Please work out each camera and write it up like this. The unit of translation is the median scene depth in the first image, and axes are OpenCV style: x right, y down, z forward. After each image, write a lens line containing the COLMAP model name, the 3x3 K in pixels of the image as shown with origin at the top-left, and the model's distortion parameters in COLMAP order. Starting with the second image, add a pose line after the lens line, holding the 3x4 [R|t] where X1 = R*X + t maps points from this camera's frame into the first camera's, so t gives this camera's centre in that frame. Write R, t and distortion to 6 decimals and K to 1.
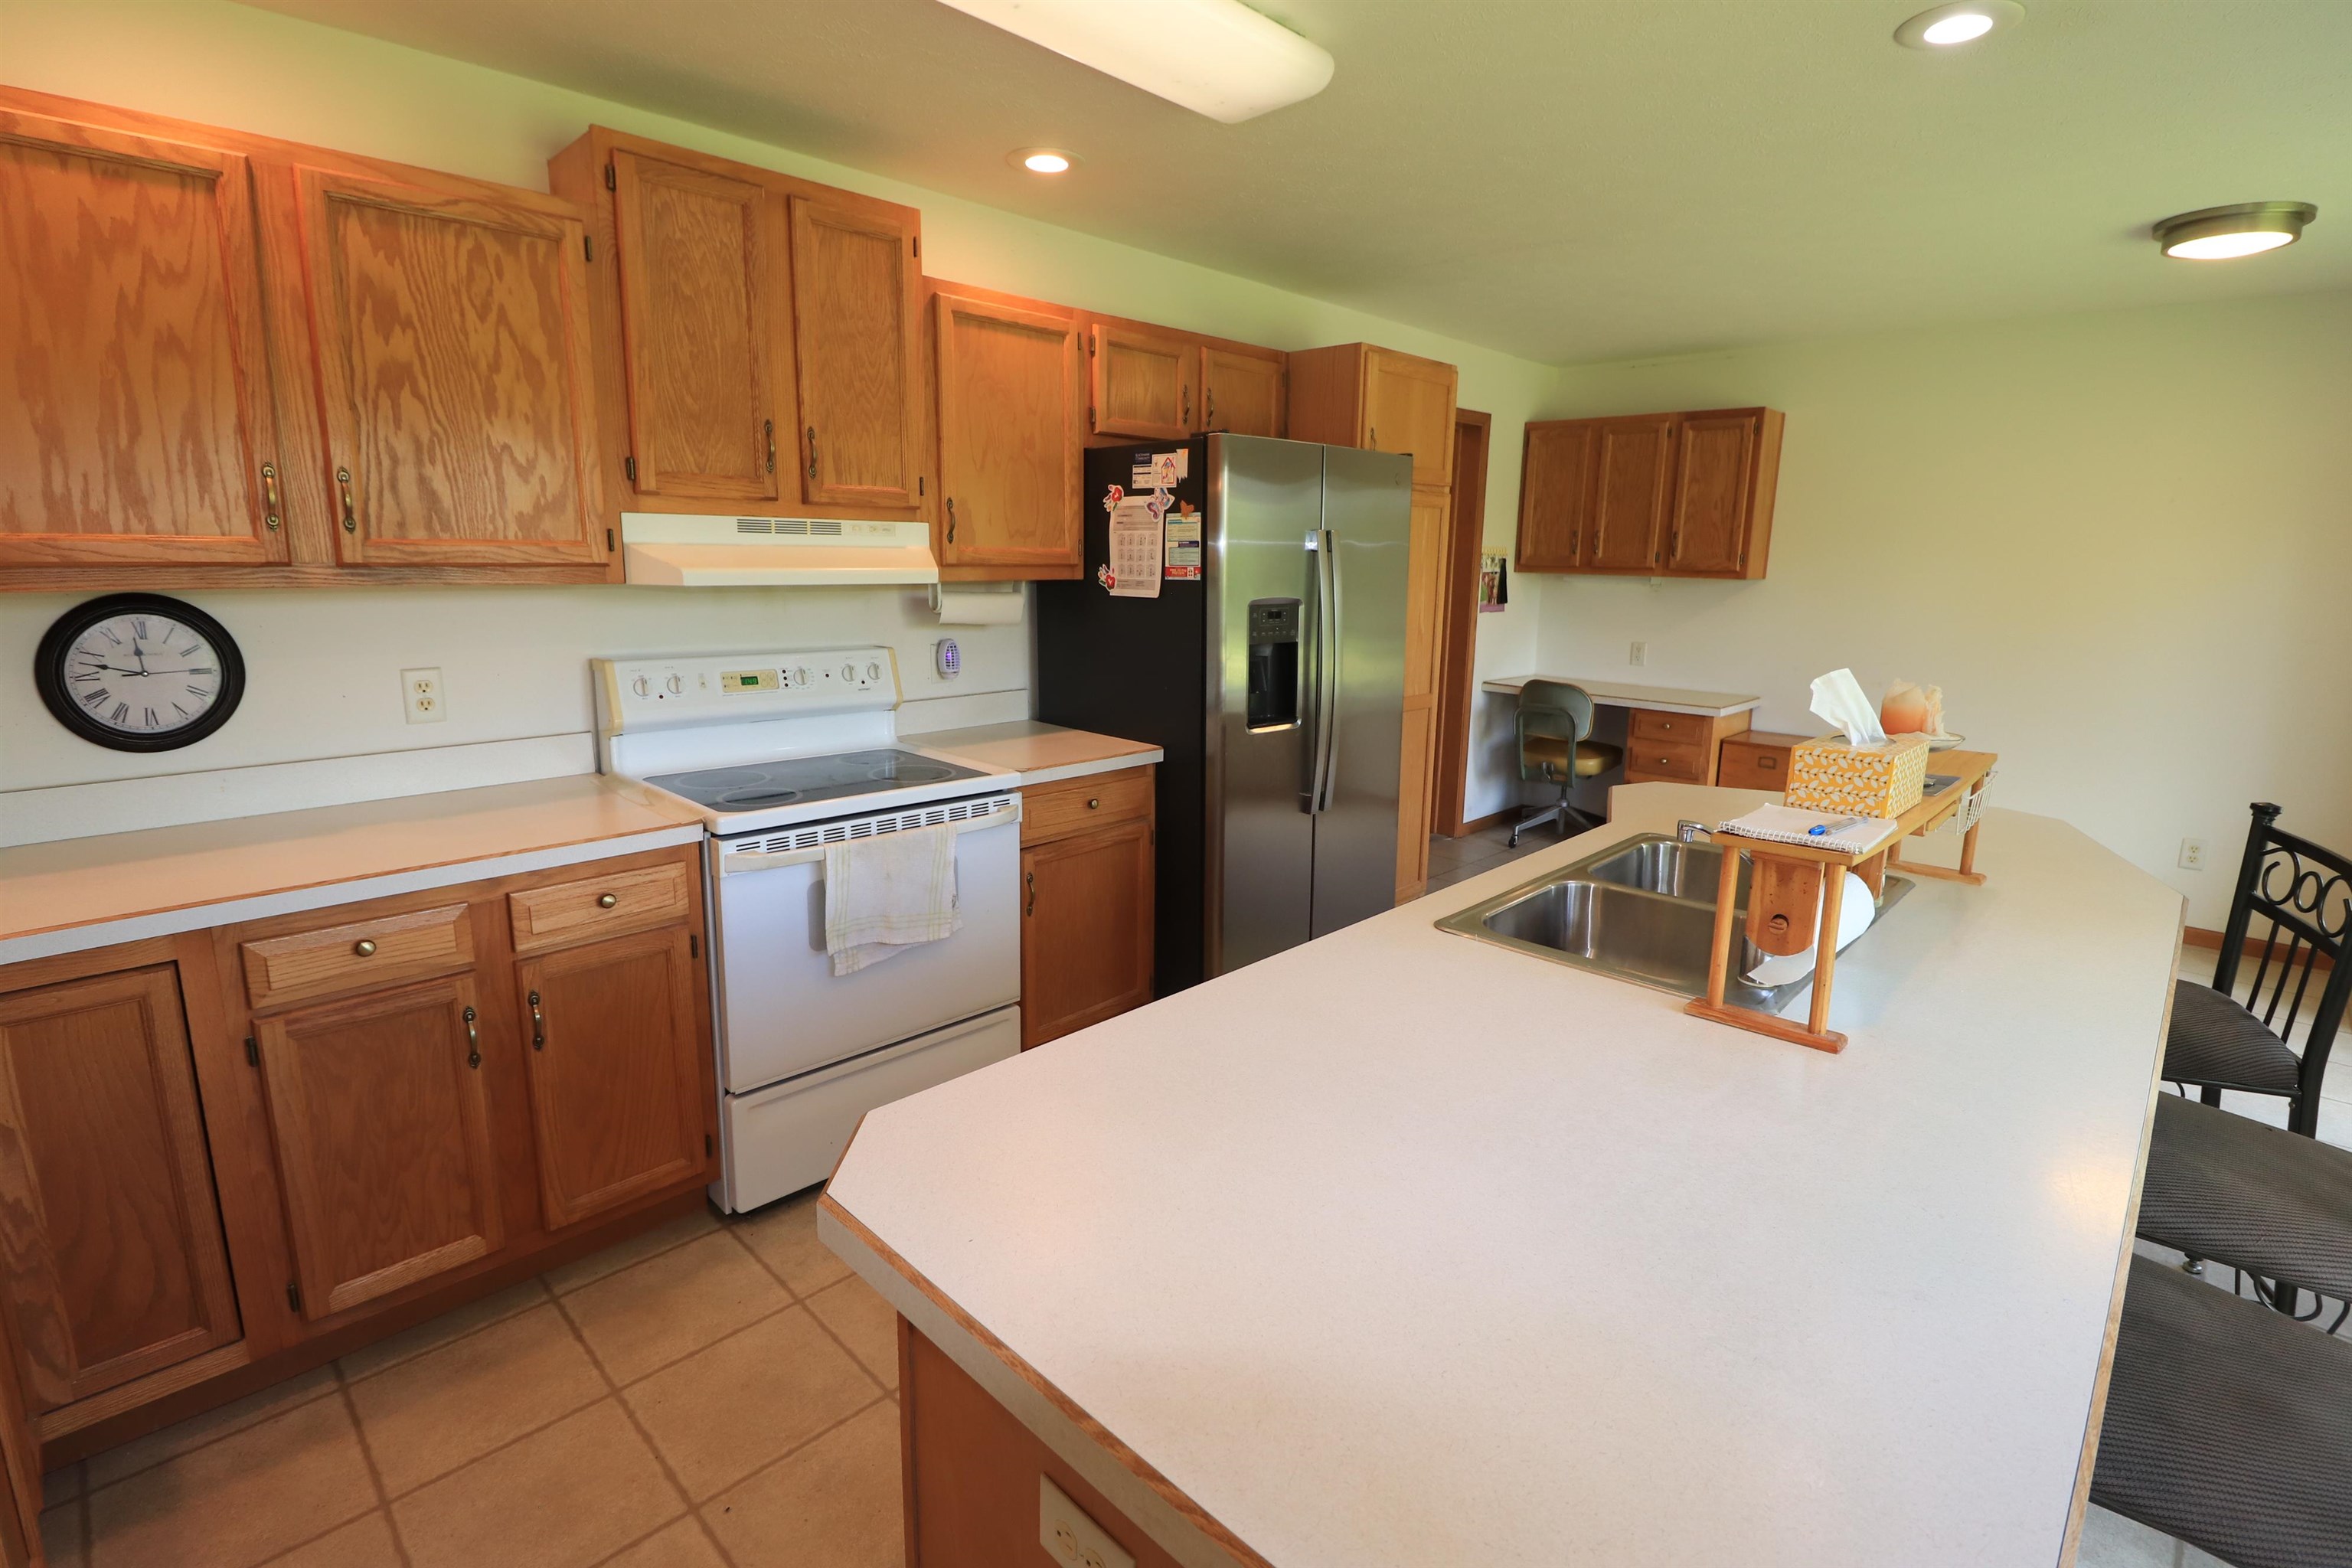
lens RADIAL K [[1087.7, 0, 1176.7], [0, 1087.7, 760.5], [0, 0, 1]] dist [0.001197, -0.015005]
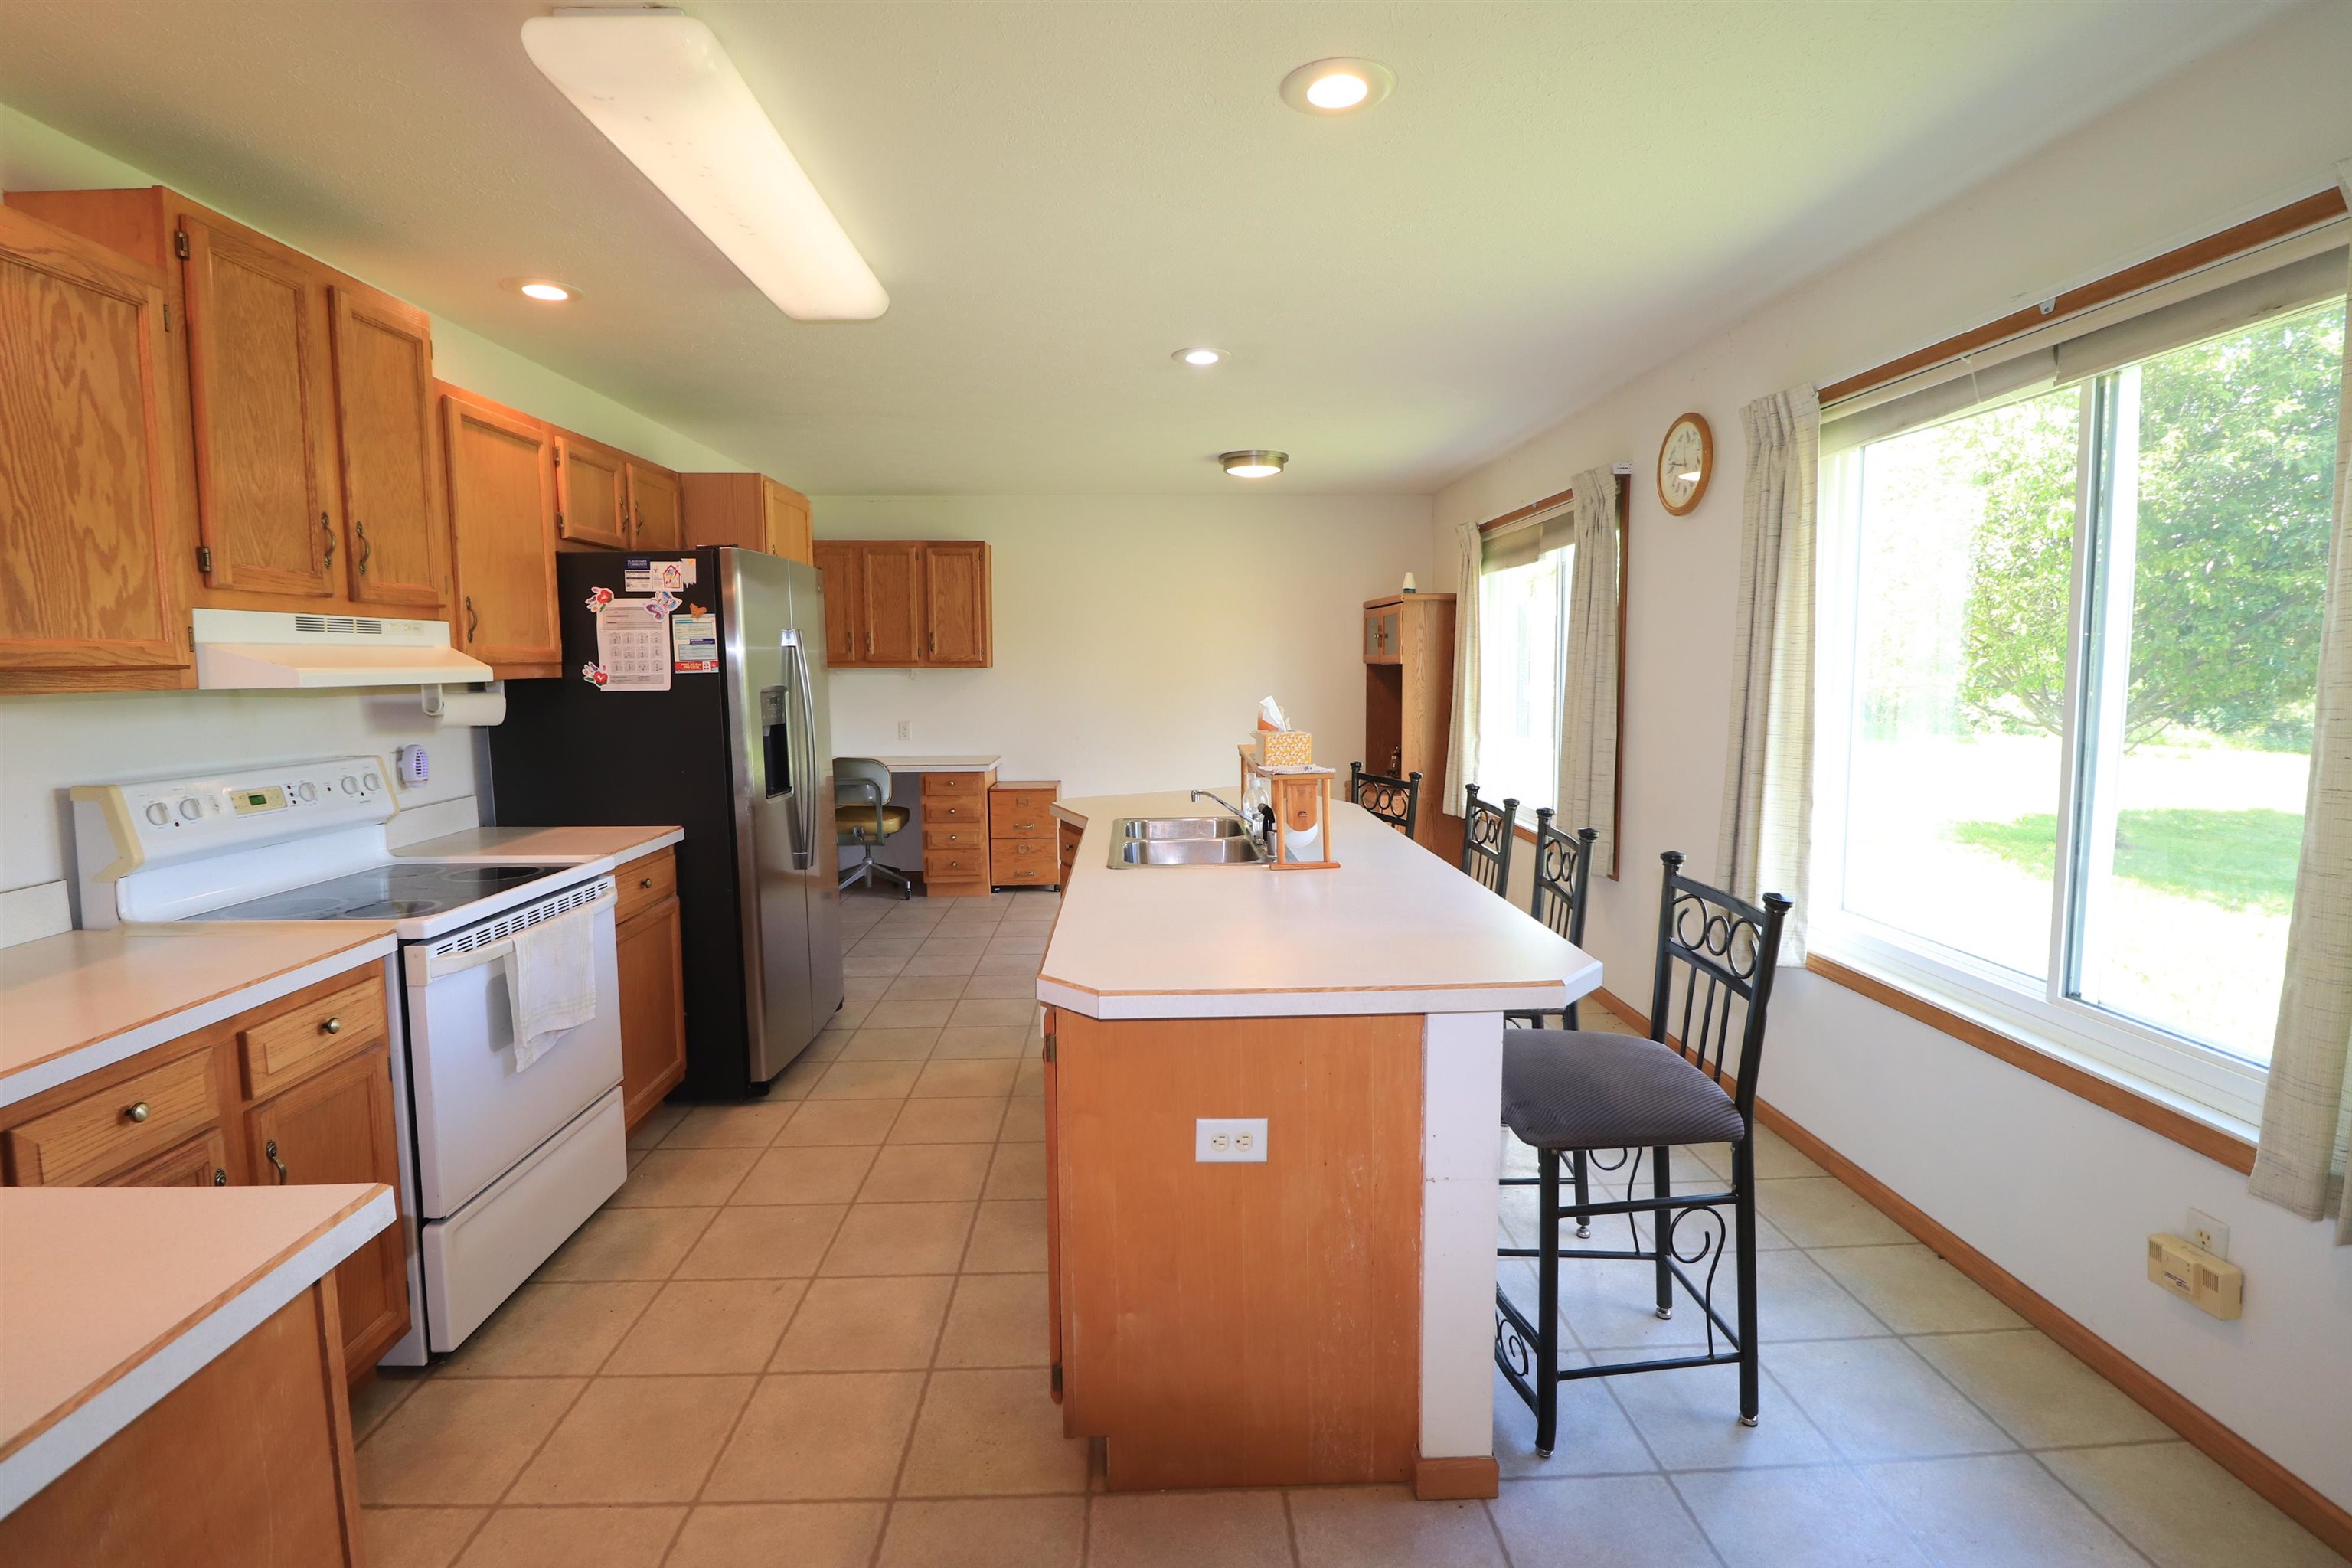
lens RADIAL K [[1087.7, 0, 1176.7], [0, 1087.7, 760.5], [0, 0, 1]] dist [0.001197, -0.015005]
pose [[0.687289, -0.086541, 0.721211, -0.518209], [0.153772, 0.987709, -0.028020, 0.033446], [-0.709921, 0.130160, 0.692149, -0.126159]]
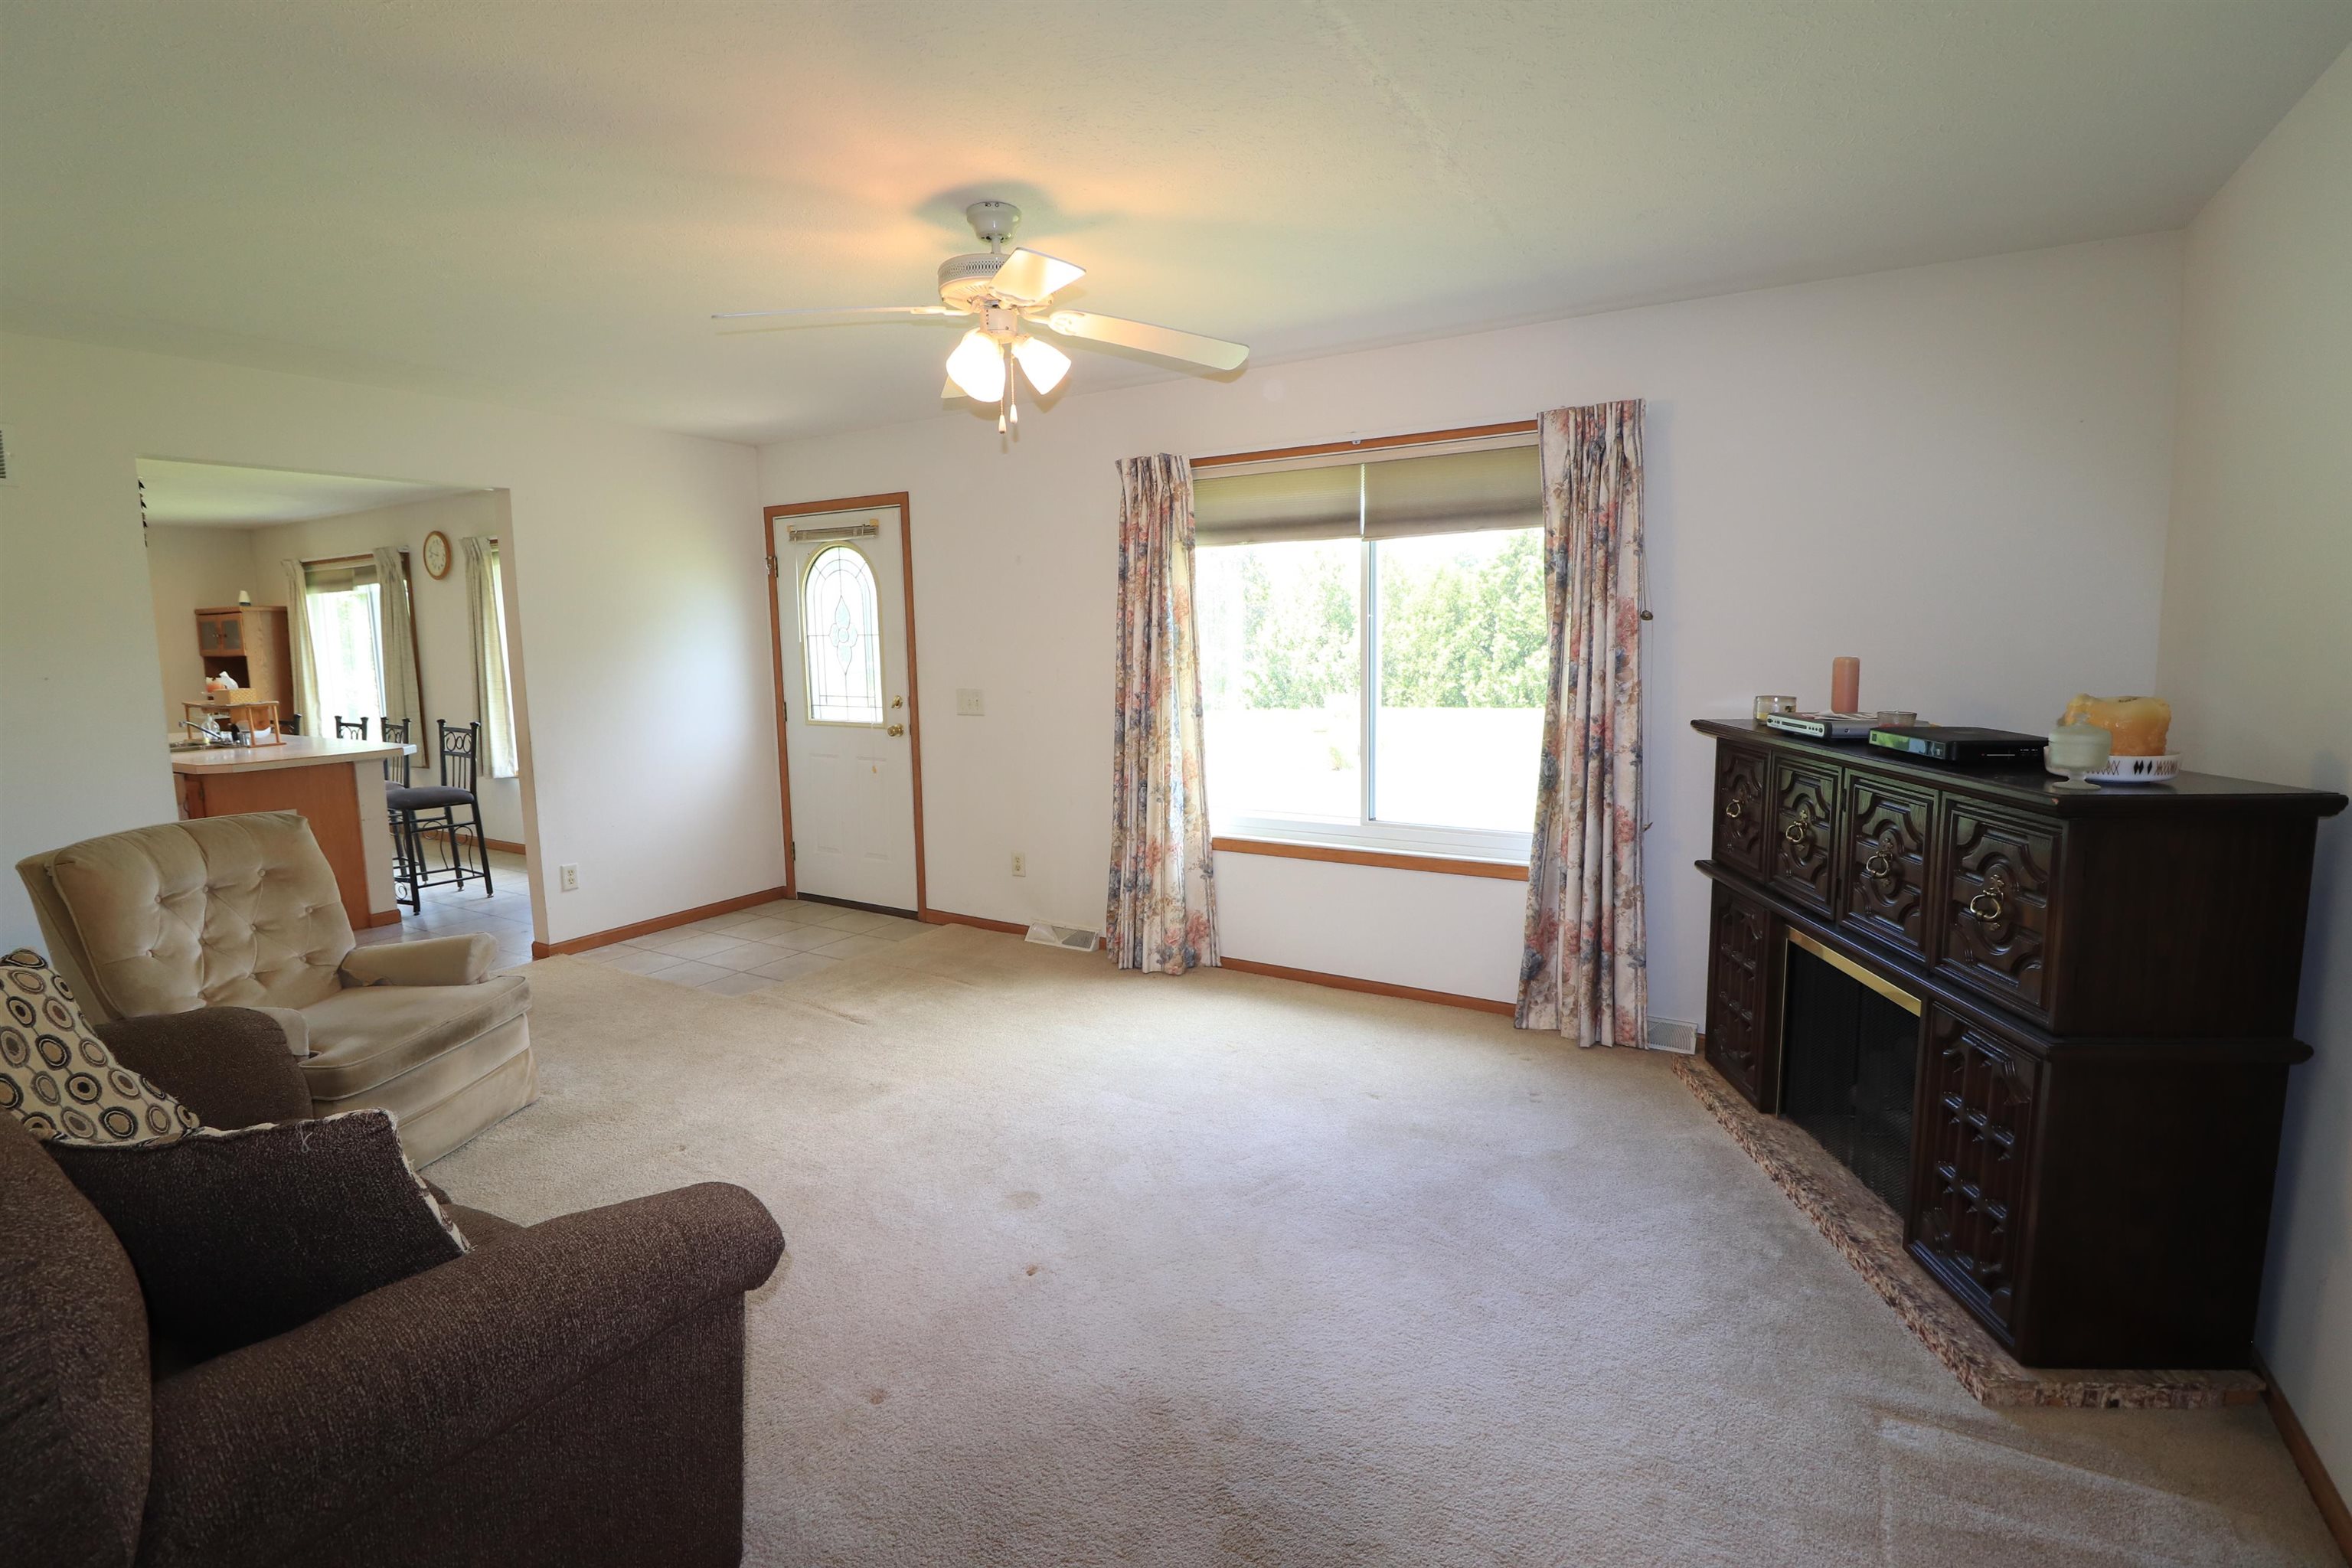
lens RADIAL K [[1092.2, 0, 1176.0], [0, 1092.2, 784.0], [0, 0, 1]] dist [-0.000227, -0.000093]
pose [[-0.216267, -0.140569, 0.966162, -2.085662], [0.195675, 0.963263, 0.183947, 0.136592], [-0.956525, 0.228835, -0.180816, -0.779513]]
